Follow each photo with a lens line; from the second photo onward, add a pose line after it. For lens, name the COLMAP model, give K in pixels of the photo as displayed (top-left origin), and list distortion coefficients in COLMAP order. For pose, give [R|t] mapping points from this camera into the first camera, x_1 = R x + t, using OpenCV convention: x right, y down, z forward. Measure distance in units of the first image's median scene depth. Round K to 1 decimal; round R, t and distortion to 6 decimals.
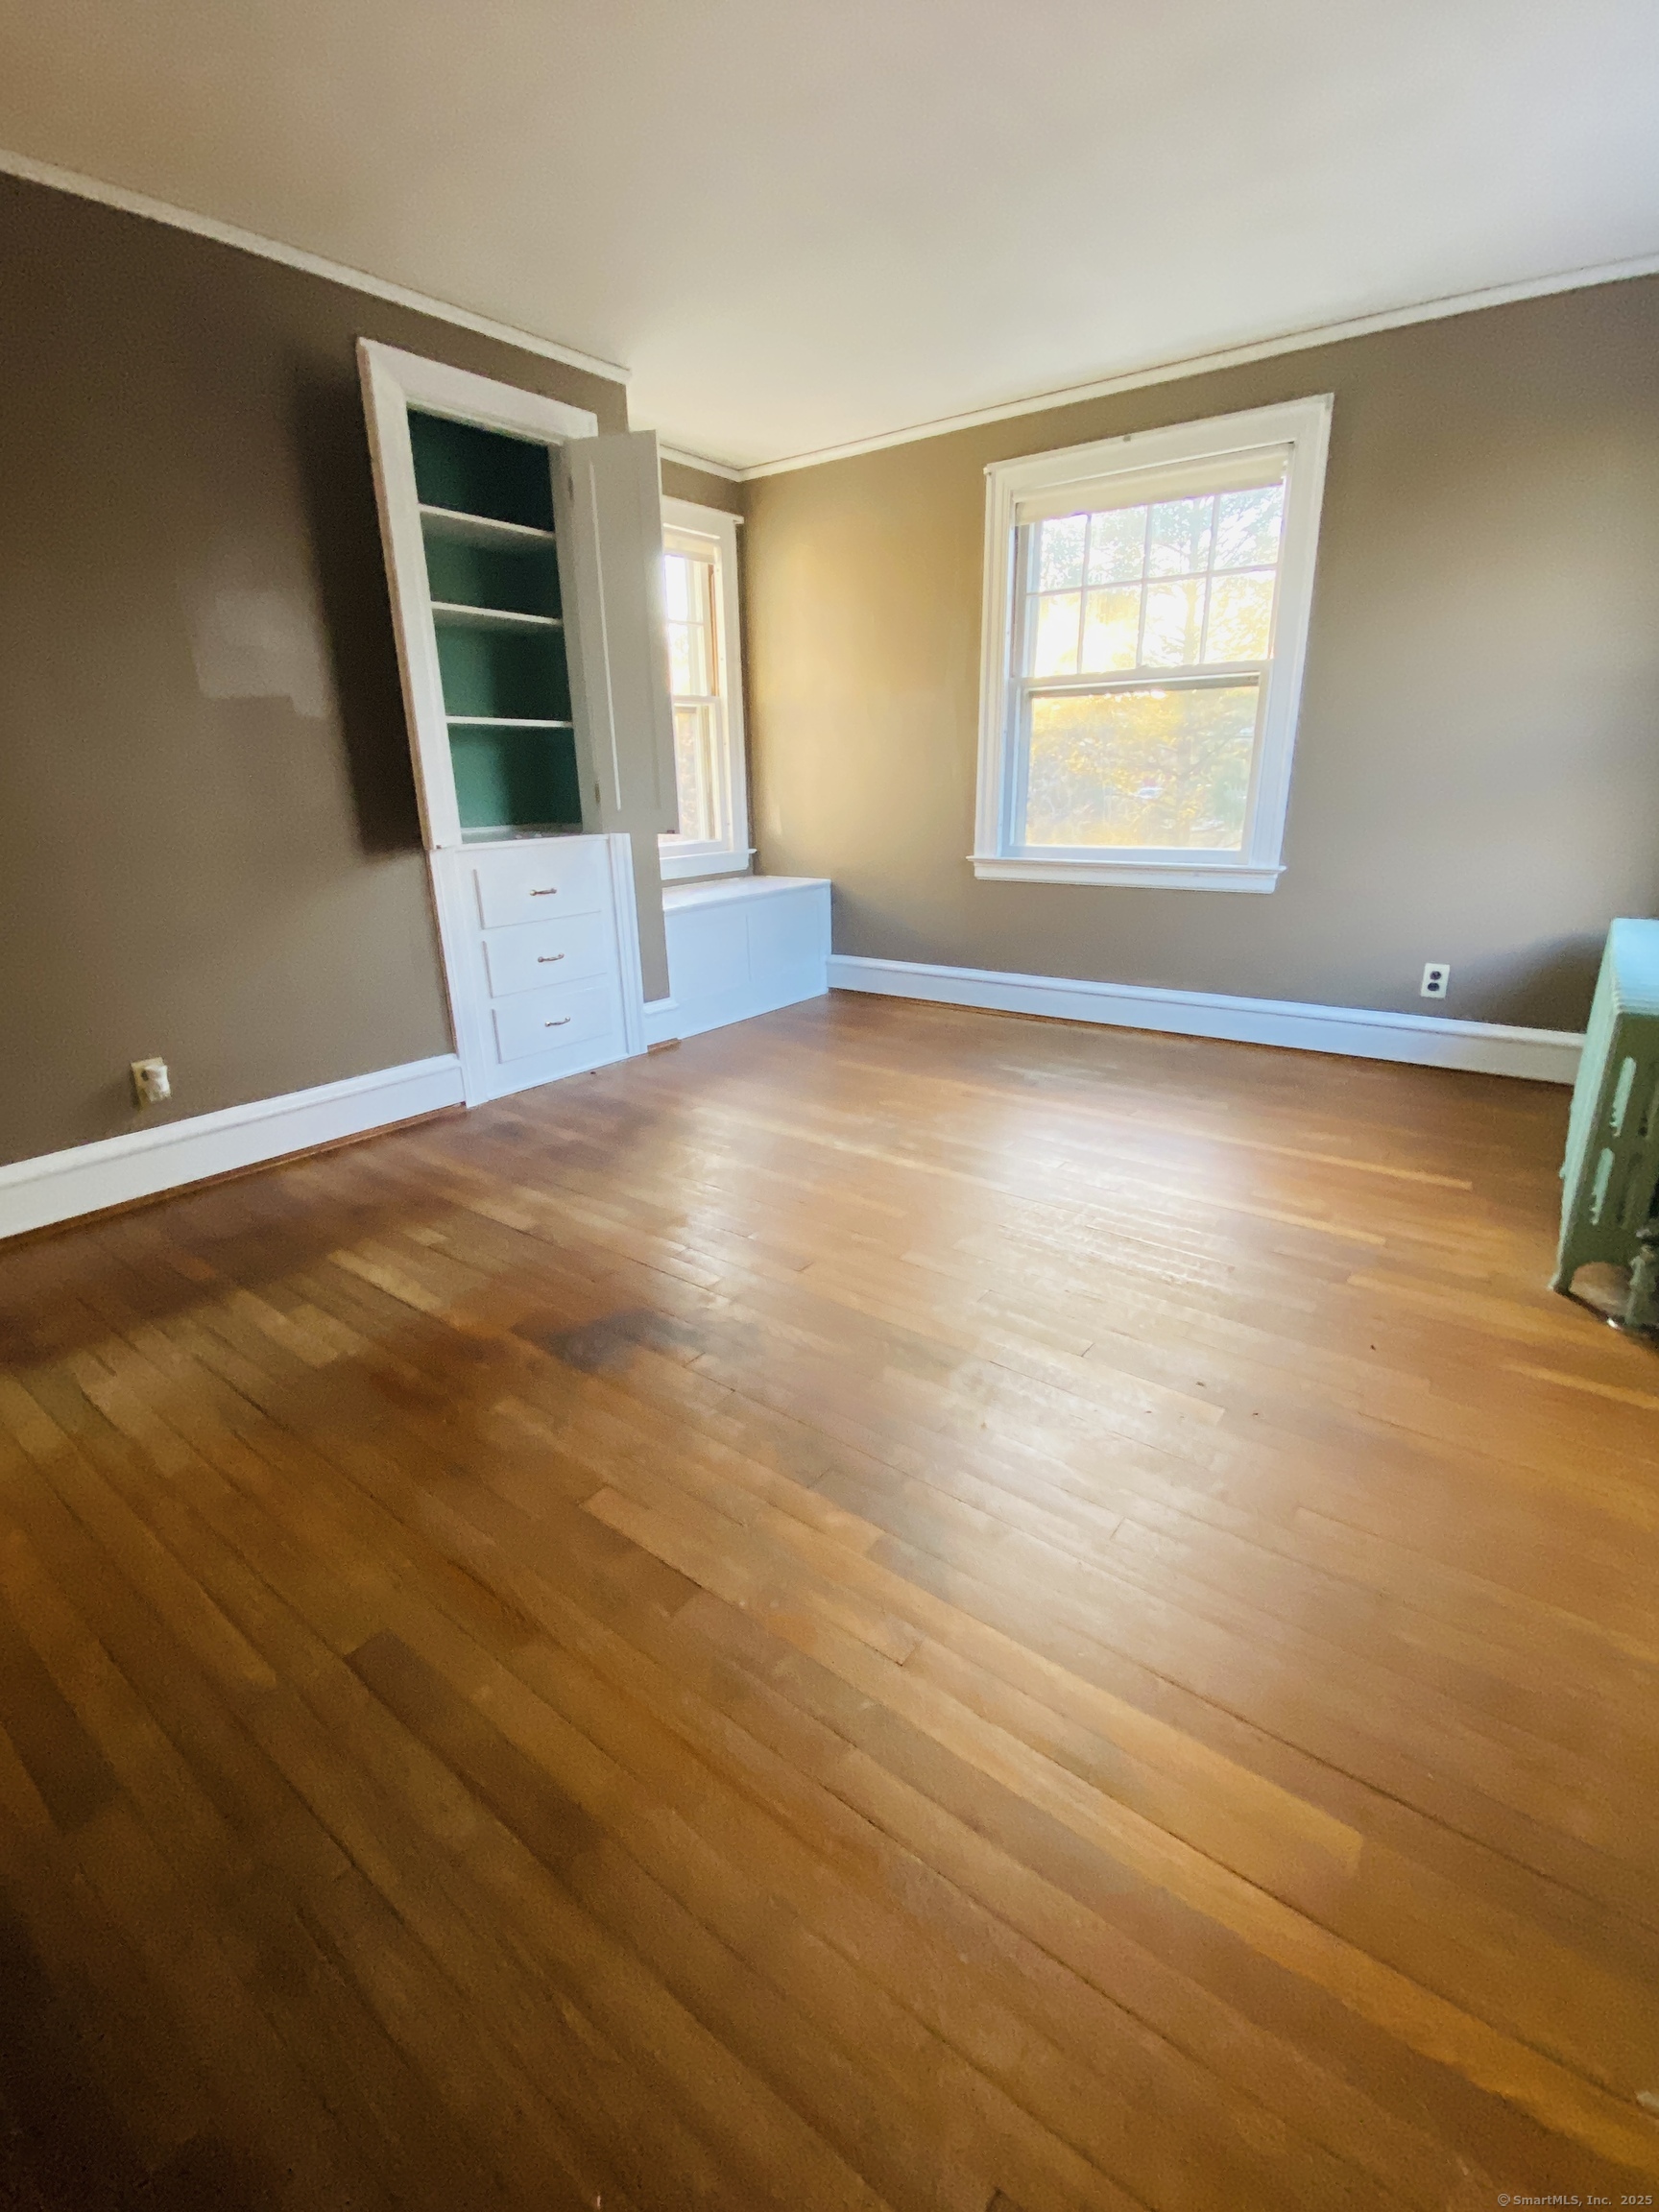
lens RADIAL K [[995.9, 0, 831.5], [0, 995.9, 1092.2], [0, 0, 1]] dist [0.031125, -0.022623]
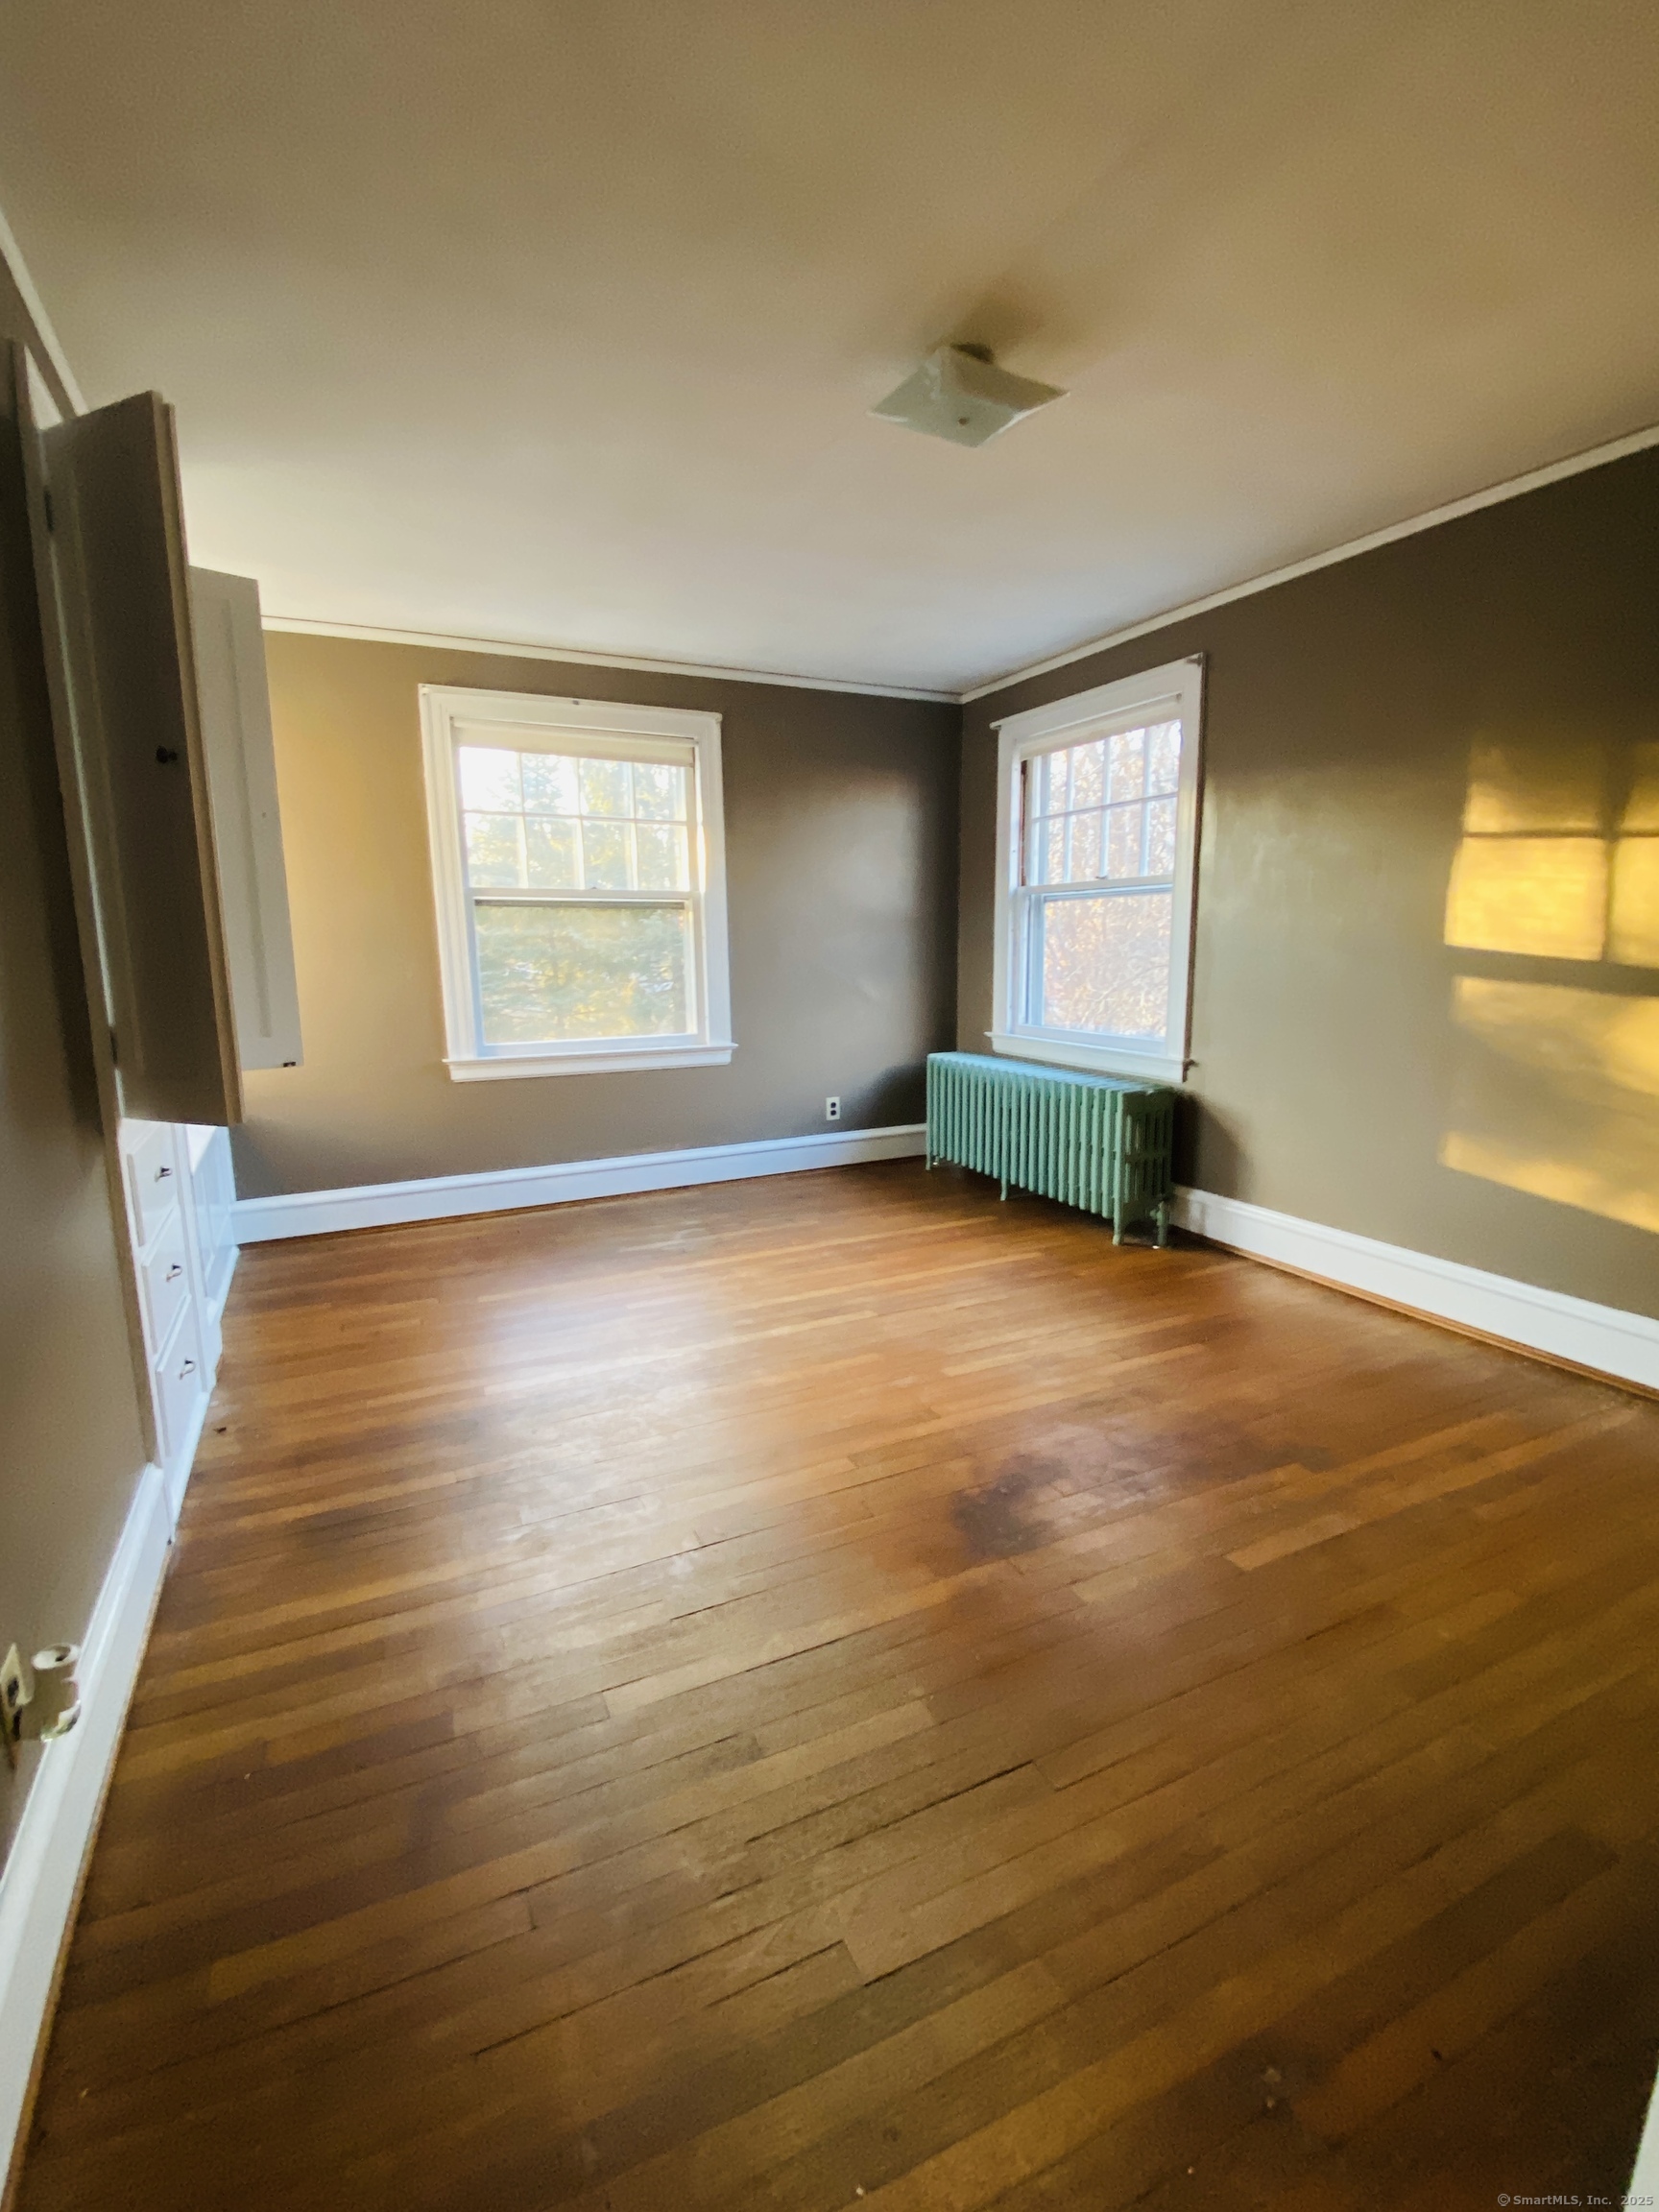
lens RADIAL K [[995.9, 0, 831.5], [0, 995.9, 1092.2], [0, 0, 1]] dist [0.031125, -0.022623]
pose [[0.437414, -0.127357, 0.890196, -0.666159], [0.274224, 0.961662, 0.002836, -0.133363], [-0.856429, 0.242872, 0.455569, 0.320527]]
